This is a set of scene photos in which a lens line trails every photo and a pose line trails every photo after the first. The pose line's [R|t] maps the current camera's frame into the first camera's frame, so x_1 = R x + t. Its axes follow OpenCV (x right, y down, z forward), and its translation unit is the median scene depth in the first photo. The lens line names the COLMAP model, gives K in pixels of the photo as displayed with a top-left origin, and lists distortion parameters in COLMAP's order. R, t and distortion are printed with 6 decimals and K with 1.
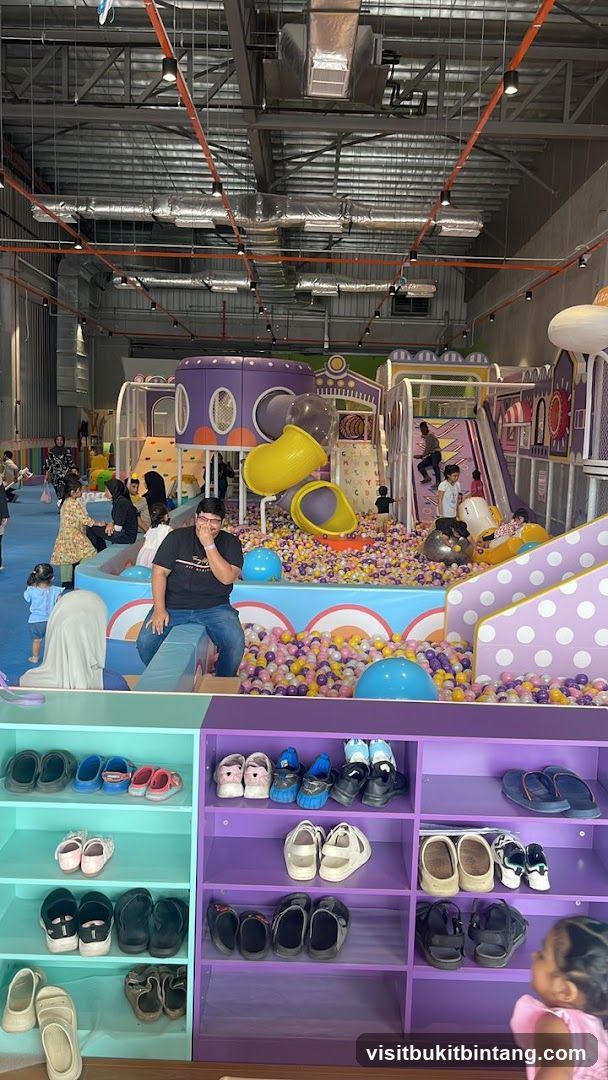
lens RADIAL K [[867.6, 0, 304.0], [0, 867.6, 540.0], [0, 0, 1]] dist [-0.033397, -0.004373]
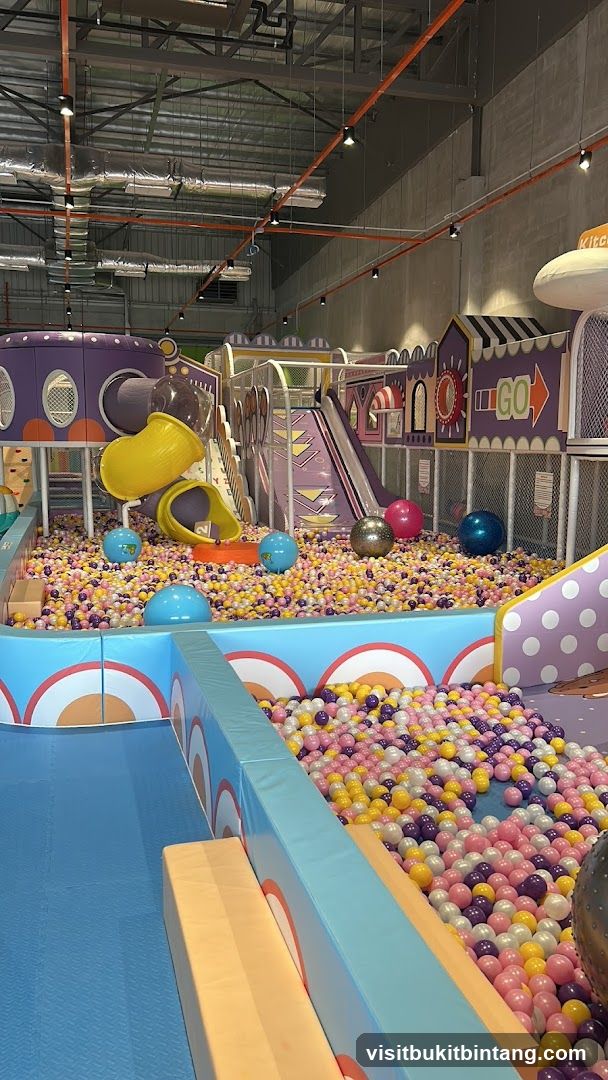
lens RADIAL K [[871.6, 0, 304.0], [0, 871.6, 540.0], [0, 0, 1]] dist [-0.001422, 0.002515]
pose [[0.965564, -0.053292, 0.254649, -0.069492], [0.053488, 0.998549, 0.006161, -0.006946], [-0.254608, 0.007672, 0.967014, 0.117850]]
